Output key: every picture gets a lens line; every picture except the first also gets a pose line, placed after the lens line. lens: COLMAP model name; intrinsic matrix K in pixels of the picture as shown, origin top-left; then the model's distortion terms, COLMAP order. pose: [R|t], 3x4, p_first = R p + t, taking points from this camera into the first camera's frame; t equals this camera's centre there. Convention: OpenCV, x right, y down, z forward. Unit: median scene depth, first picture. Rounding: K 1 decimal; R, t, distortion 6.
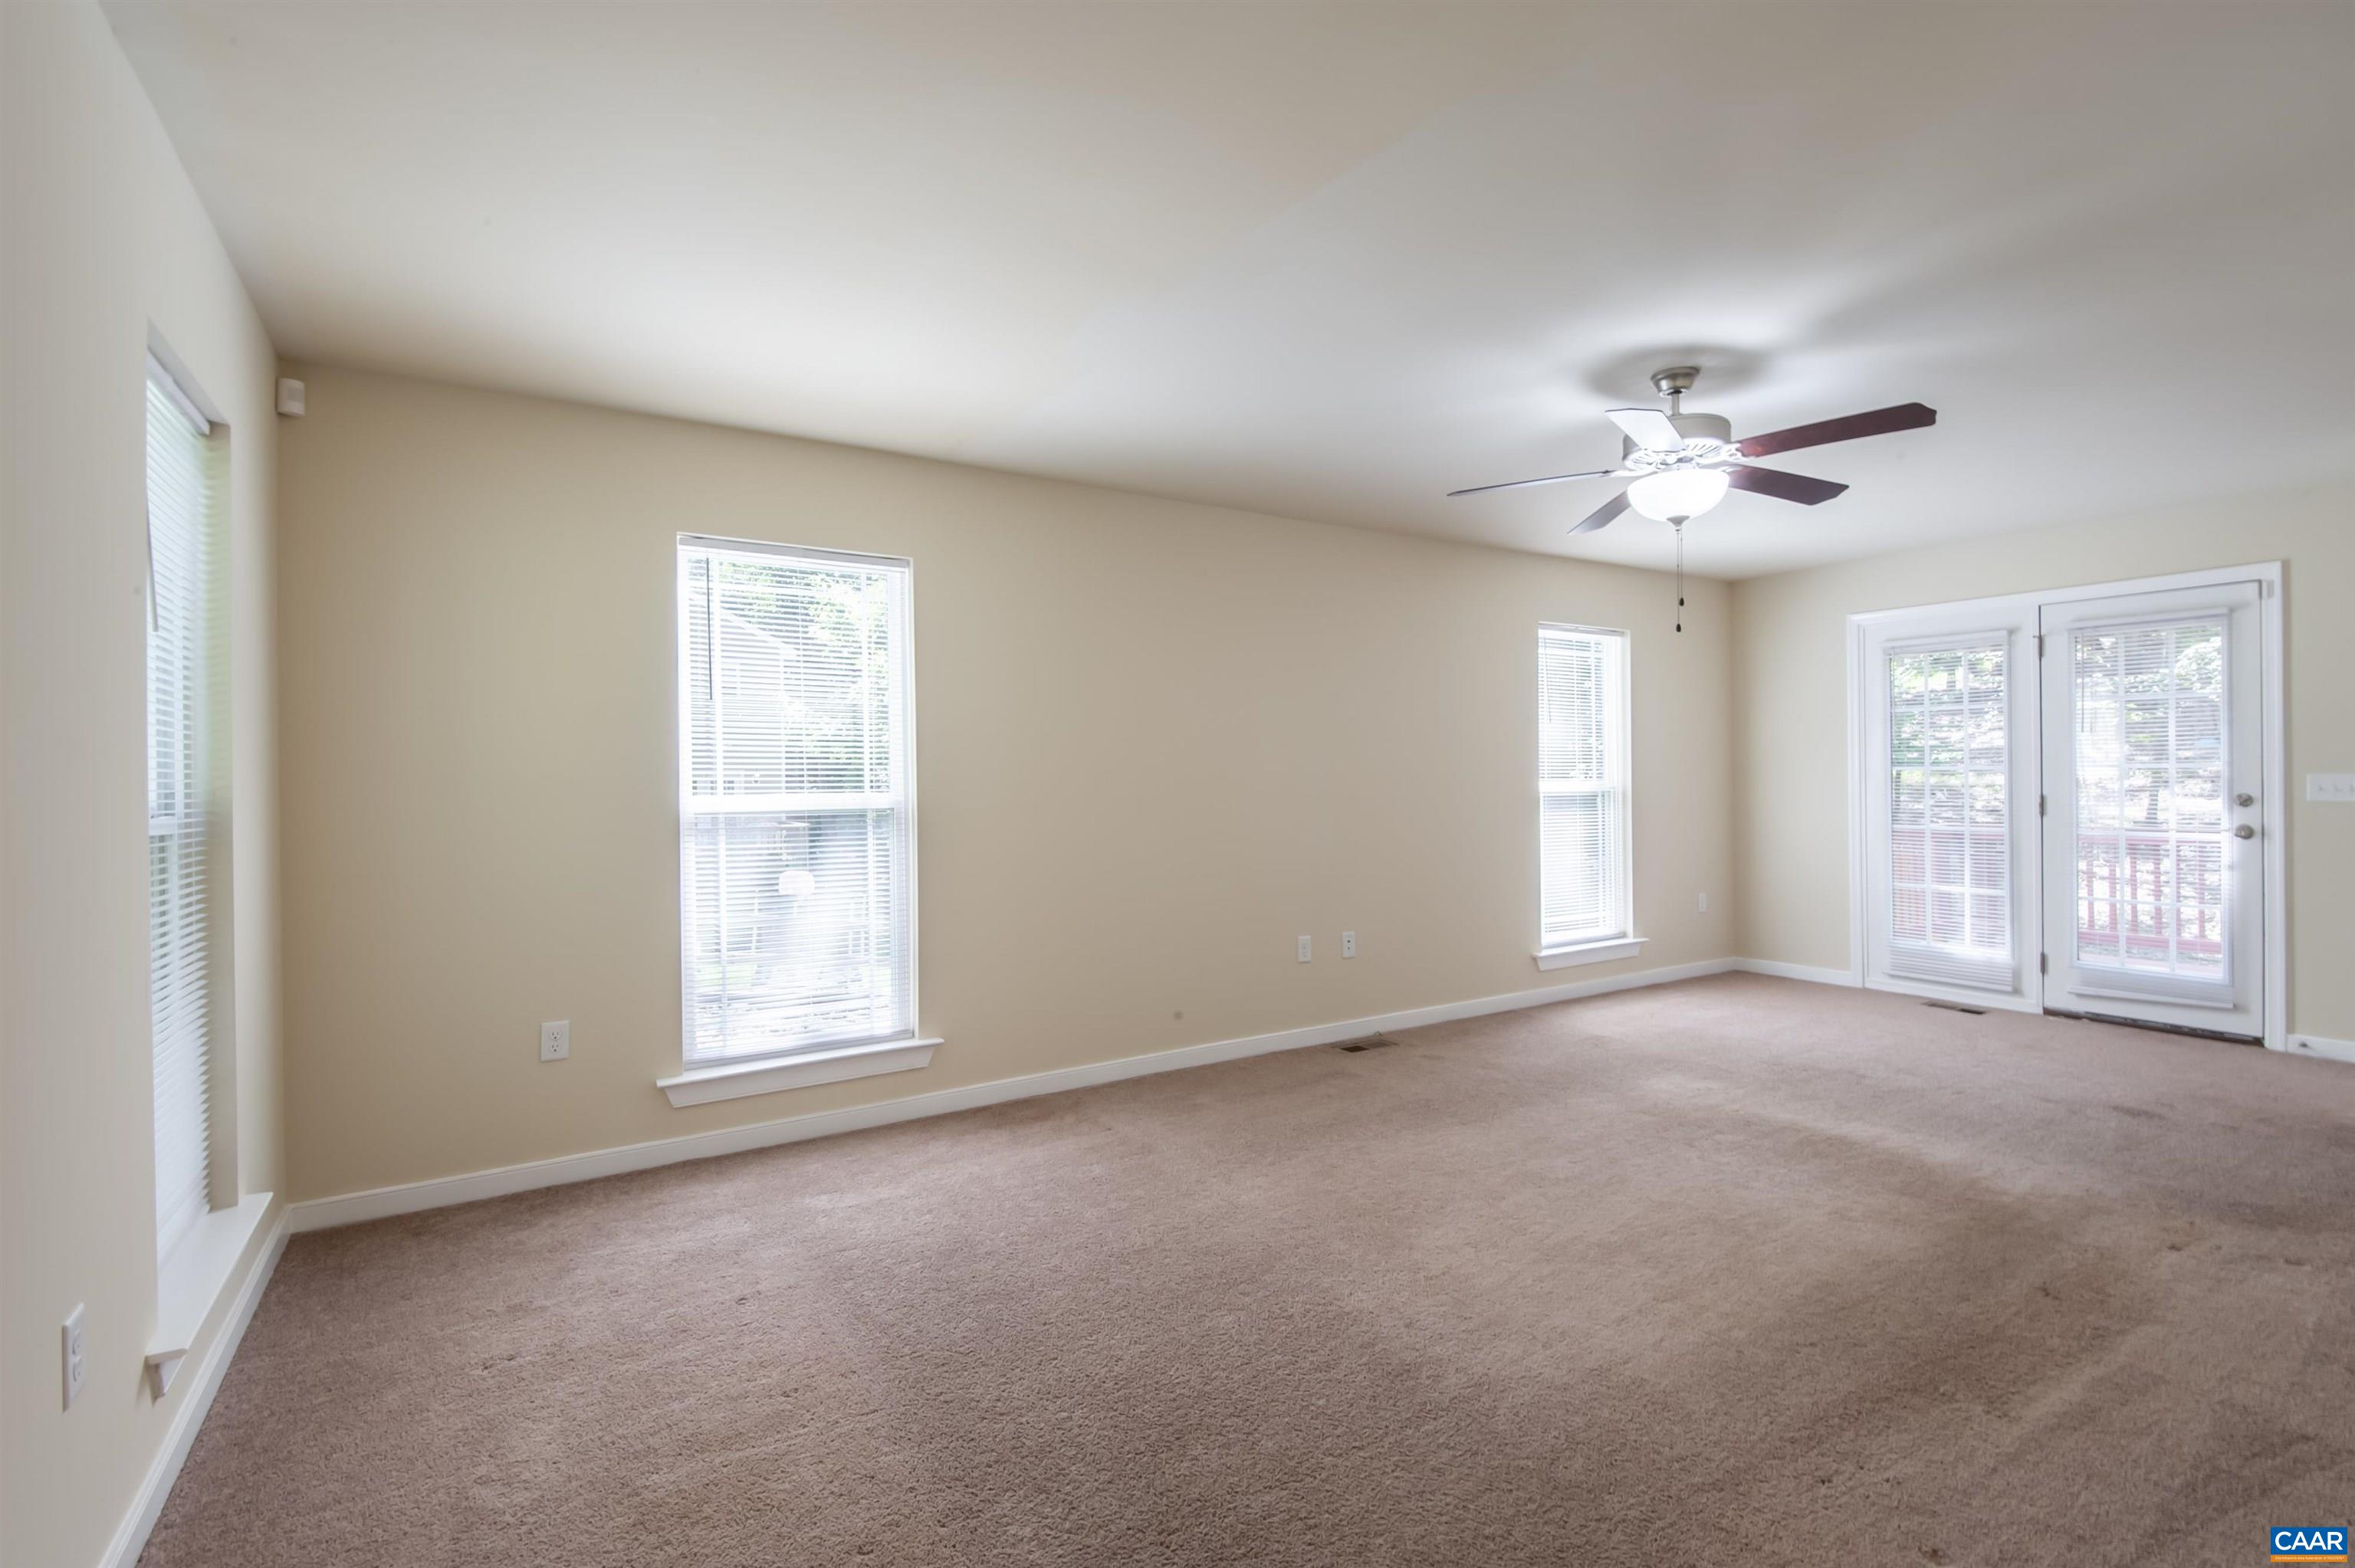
lens RADIAL K [[1089.4, 0, 1174.8], [0, 1089.4, 770.7], [0, 0, 1]] dist [0.021124, -0.006682]
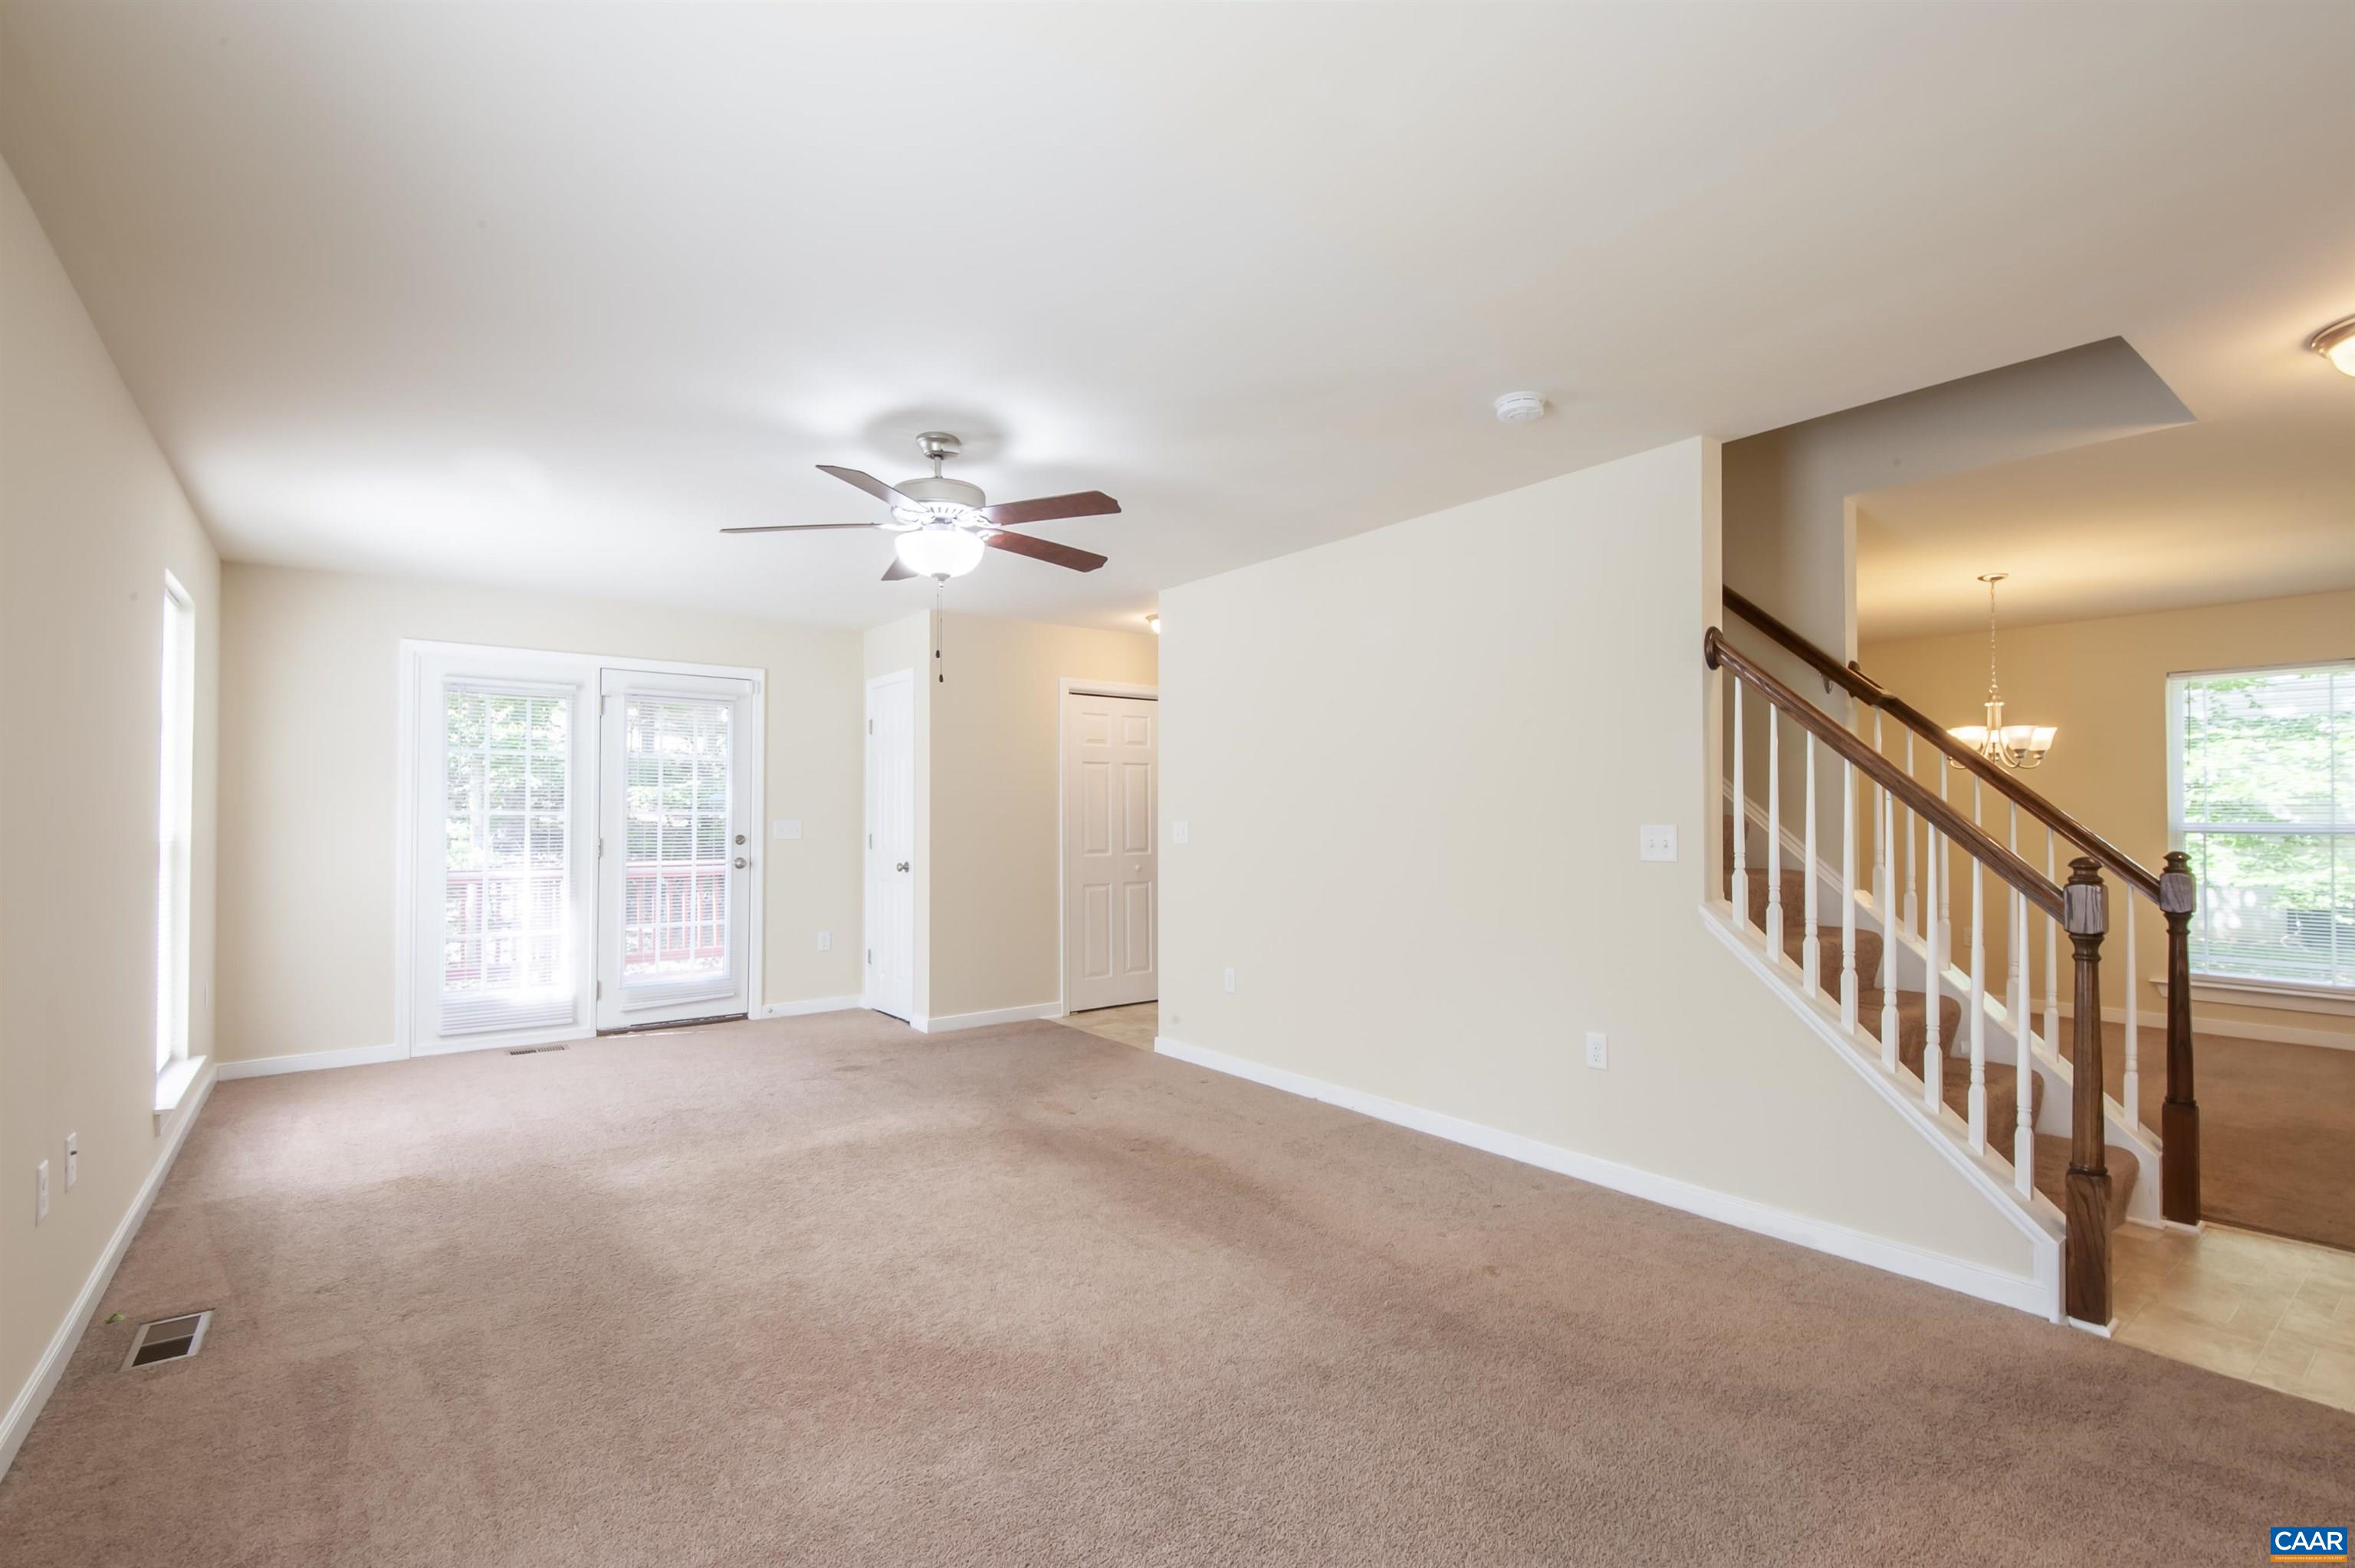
lens RADIAL K [[1089.4, 0, 1169.2], [0, 1089.4, 798.9], [0, 0, 1]] dist [0.021124, -0.006682]
pose [[-0.104291, 0.025672, 0.994215, -0.642447], [-0.006603, 0.999627, -0.026505, 0.013832], [-0.994525, -0.009329, -0.104082, 0.940602]]
